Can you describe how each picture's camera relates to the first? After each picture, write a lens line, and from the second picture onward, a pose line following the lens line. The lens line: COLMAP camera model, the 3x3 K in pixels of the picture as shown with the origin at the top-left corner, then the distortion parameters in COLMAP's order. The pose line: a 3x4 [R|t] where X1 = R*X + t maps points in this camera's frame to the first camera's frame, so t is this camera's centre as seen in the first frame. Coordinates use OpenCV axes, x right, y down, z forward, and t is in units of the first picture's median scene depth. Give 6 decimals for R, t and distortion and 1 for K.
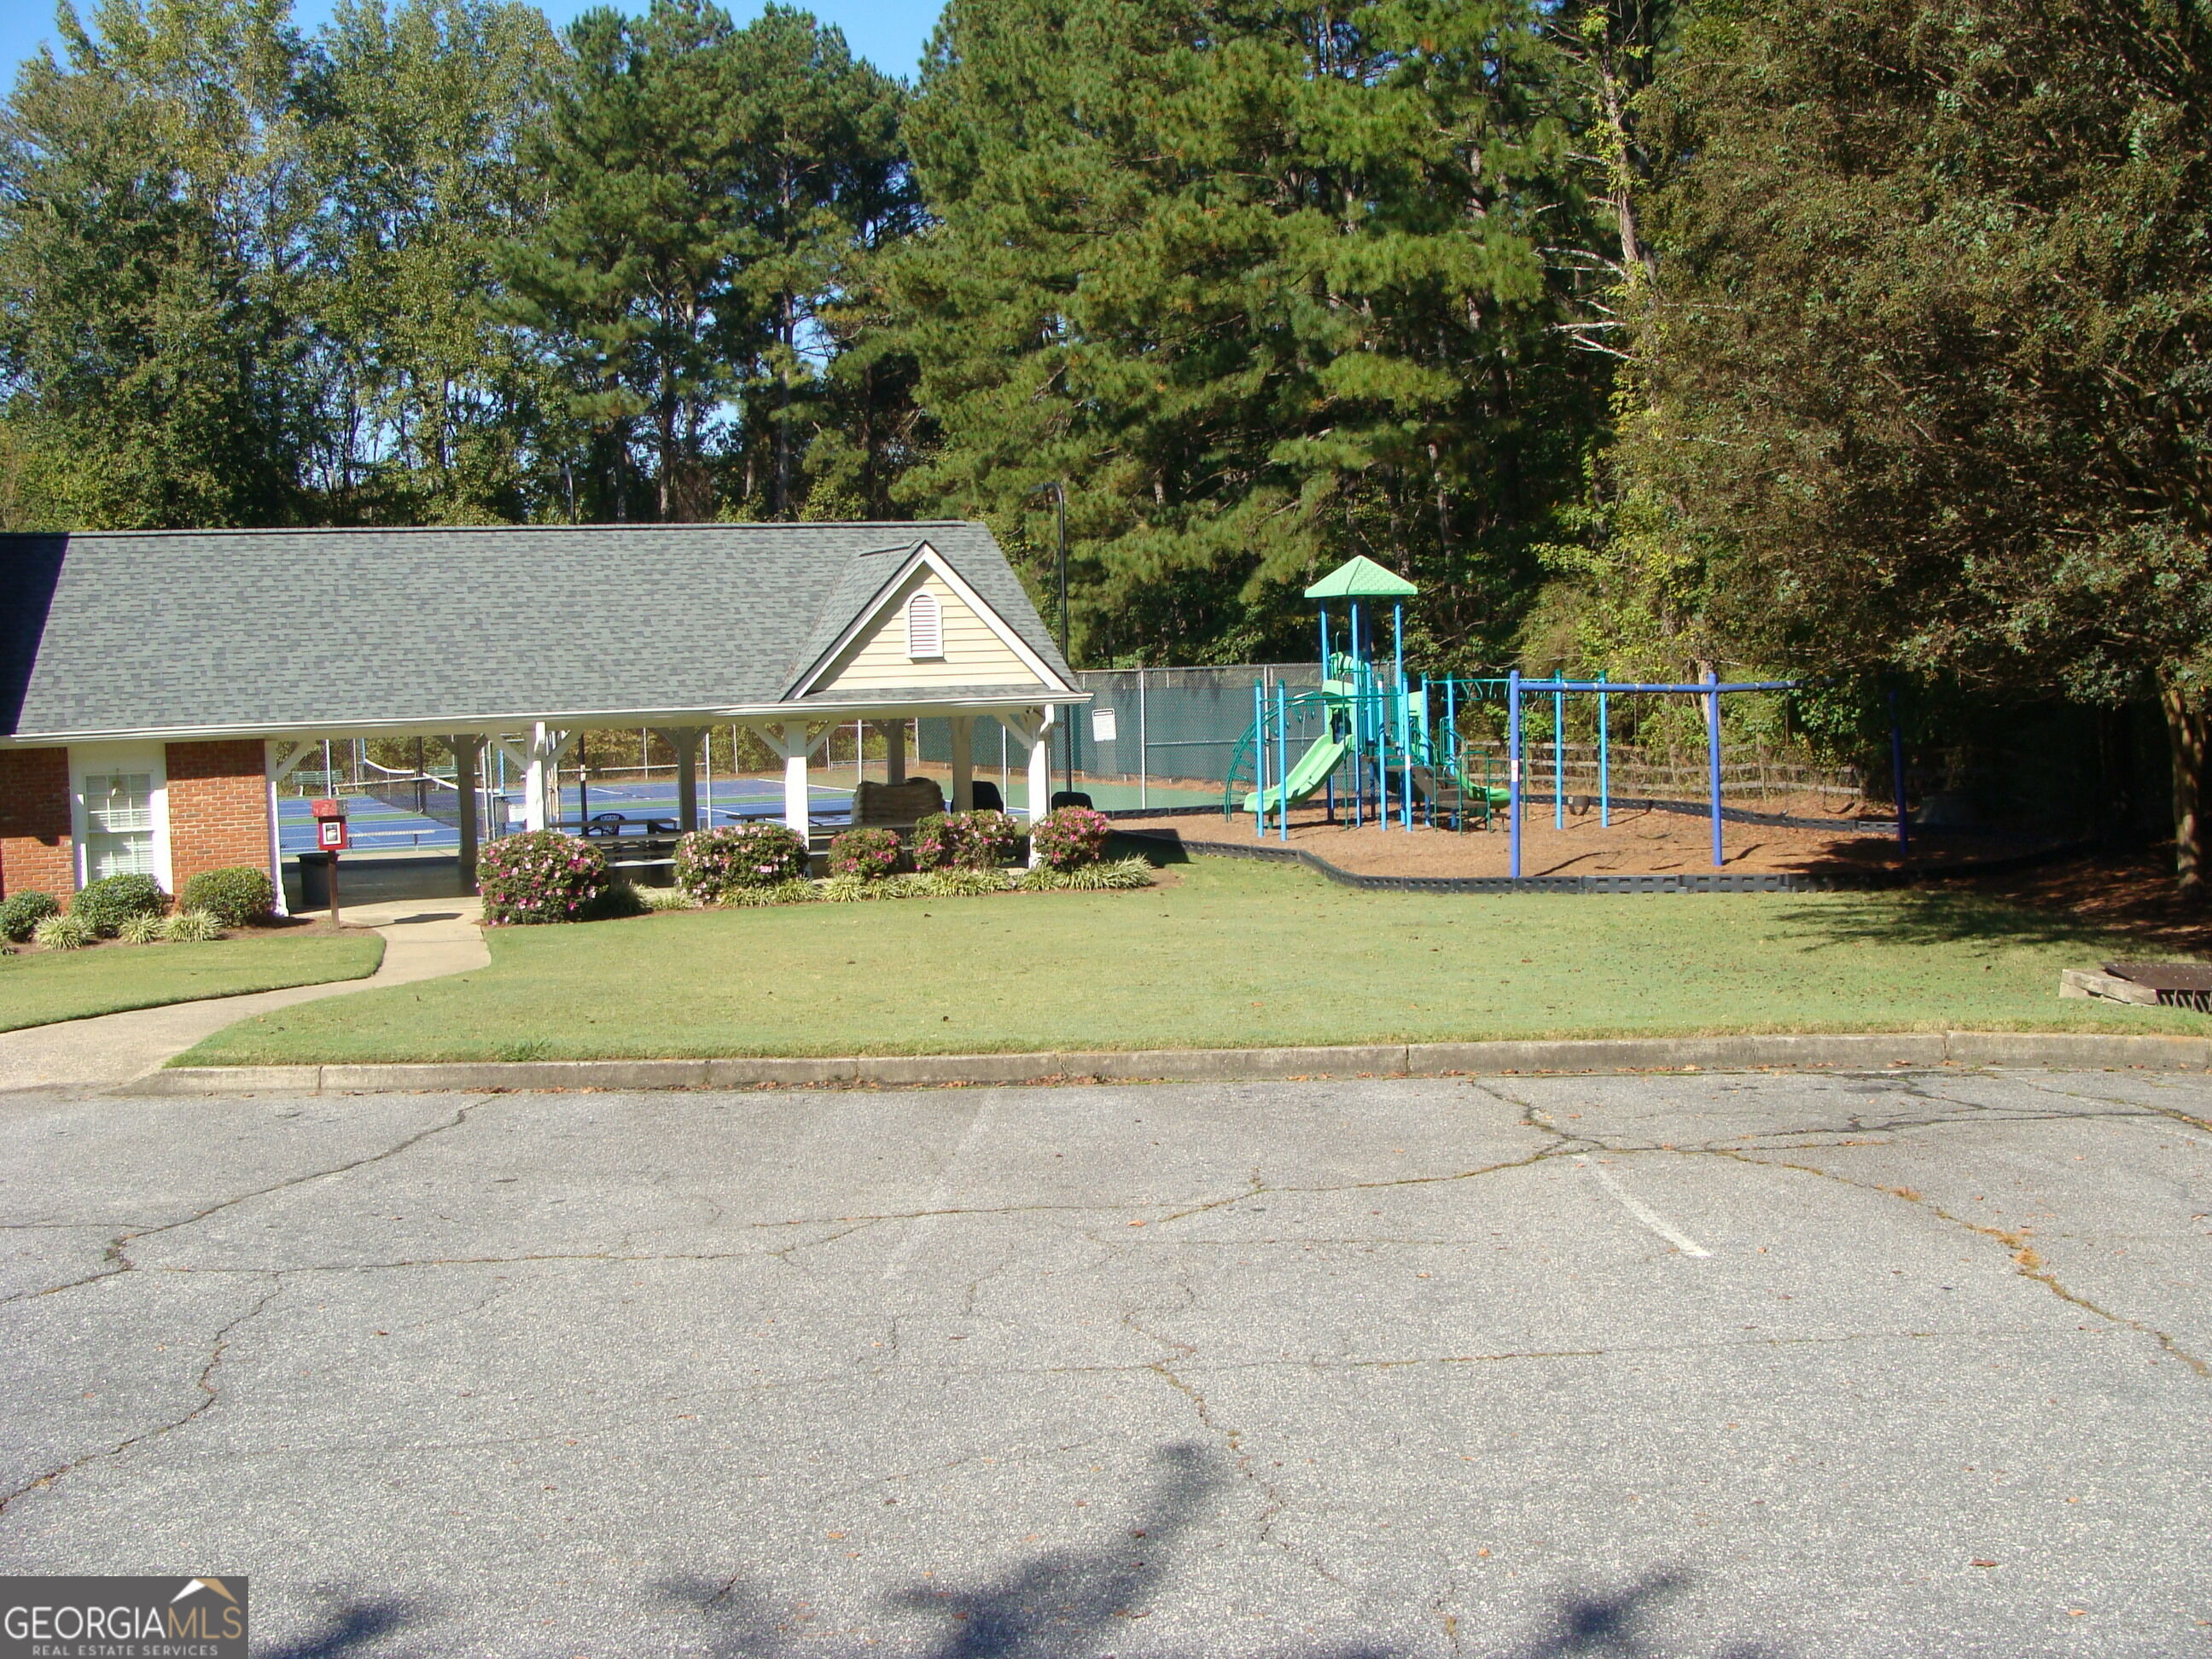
lens RADIAL K [[2587.5, 0, 1106.0], [0, 2587.5, 829.5], [0, 0, 1]] dist [-0.220390, 0.254179]
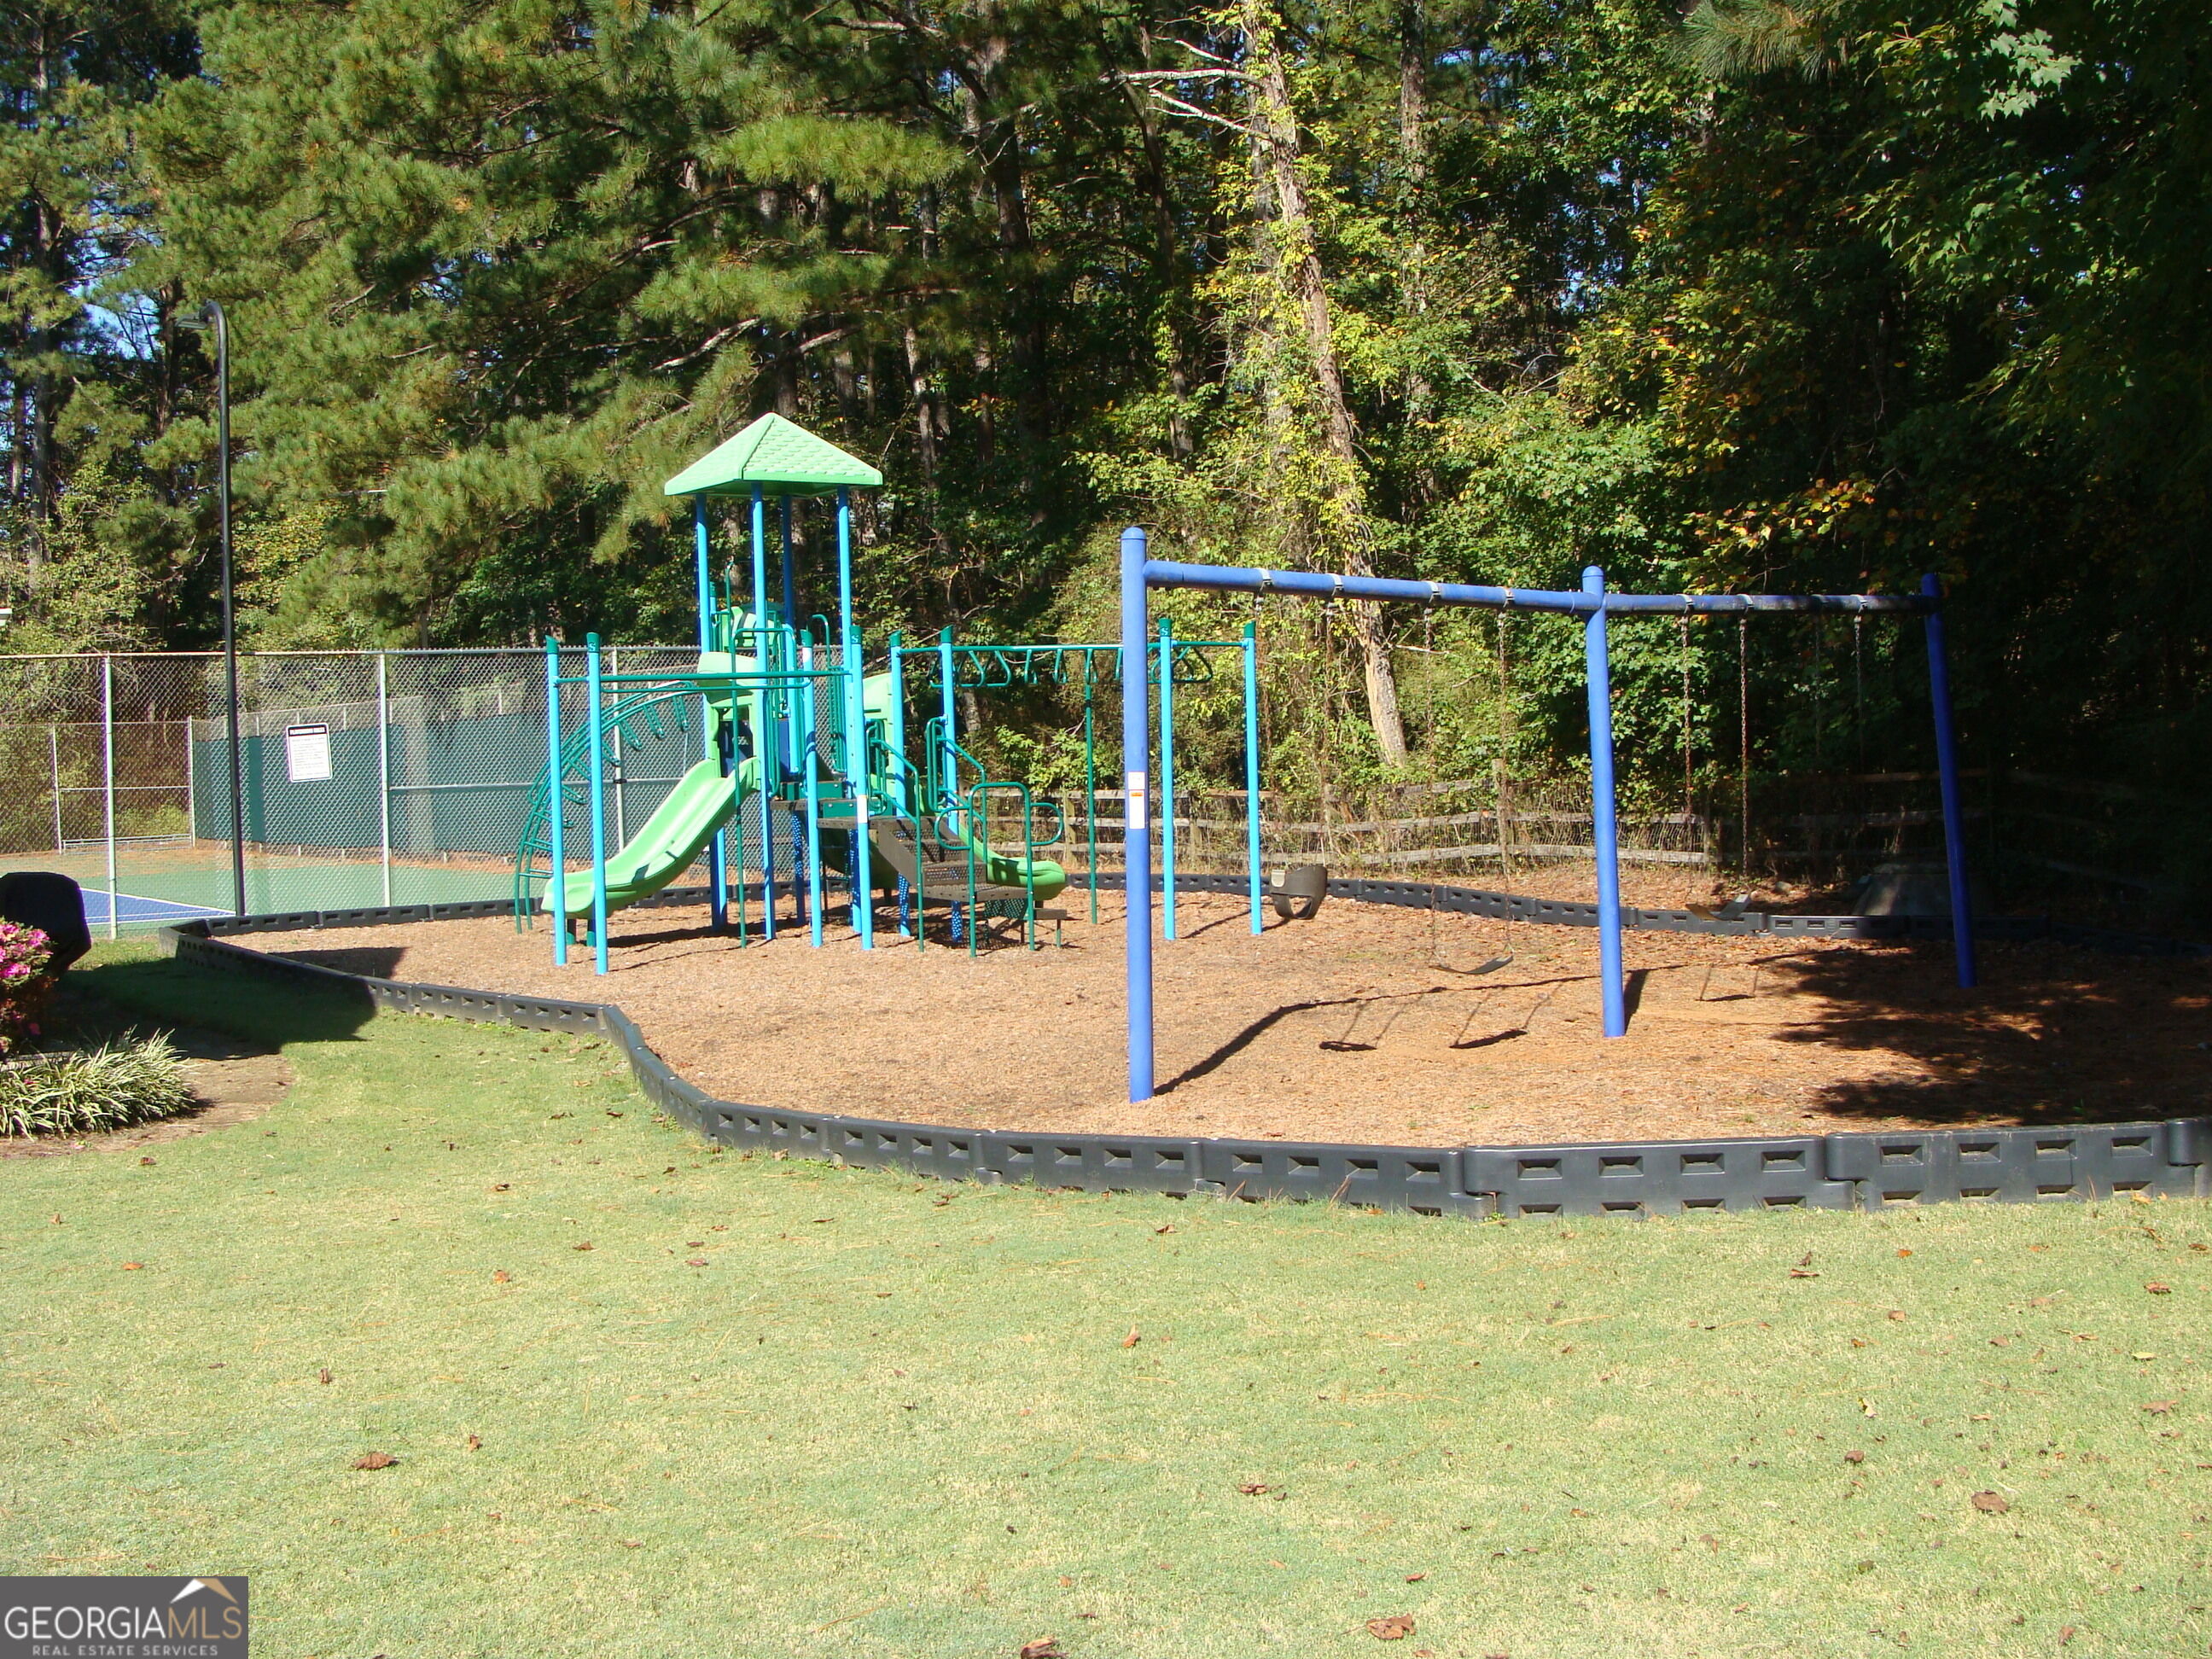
lens RADIAL K [[2587.5, 0, 1106.0], [0, 2587.5, 829.5], [0, 0, 1]] dist [-0.220390, 0.254179]
pose [[0.980093, -0.007993, 0.198378, 0.061455], [0.014803, 0.999350, -0.032868, -0.004923], [-0.197986, 0.035150, 0.979574, 0.482586]]
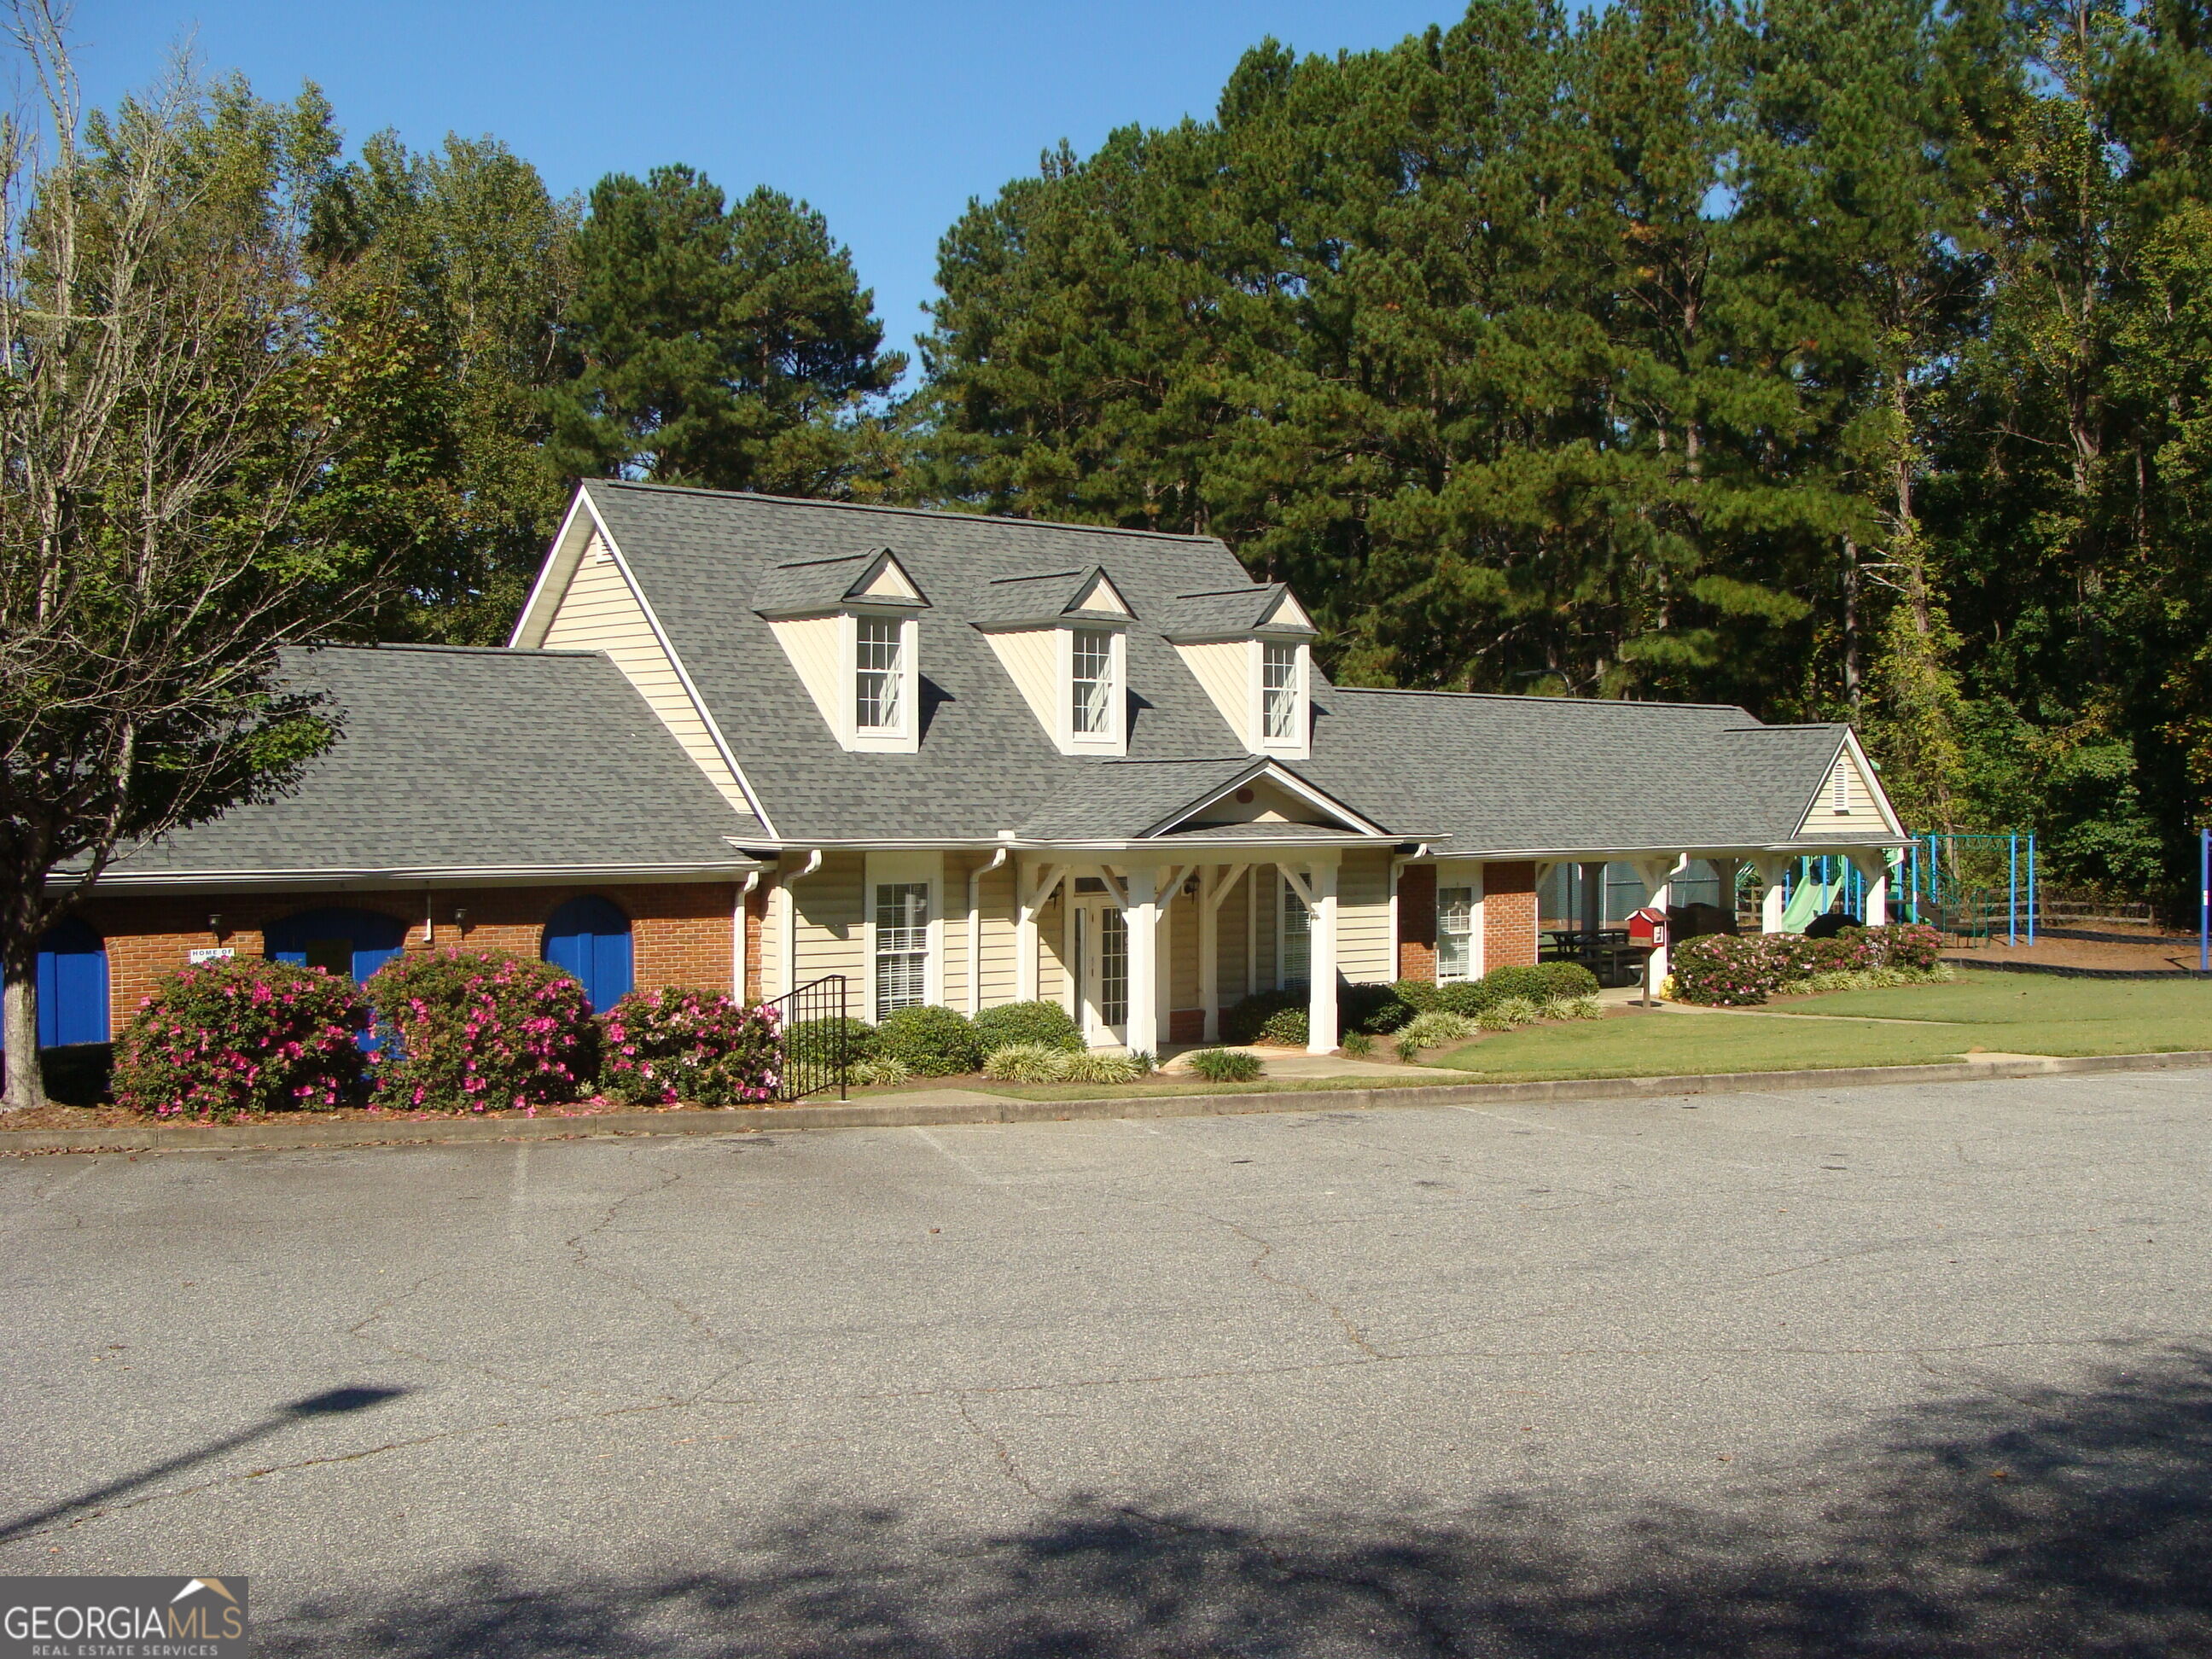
lens RADIAL K [[2587.5, 0, 1106.0], [0, 2587.5, 829.5], [0, 0, 1]] dist [-0.220390, 0.254179]
pose [[0.945634, 0.020554, 0.324582, -0.668534], [-0.000923, 0.998167, -0.060520, 0.018177], [-0.325231, 0.056930, 0.943919, -0.097853]]
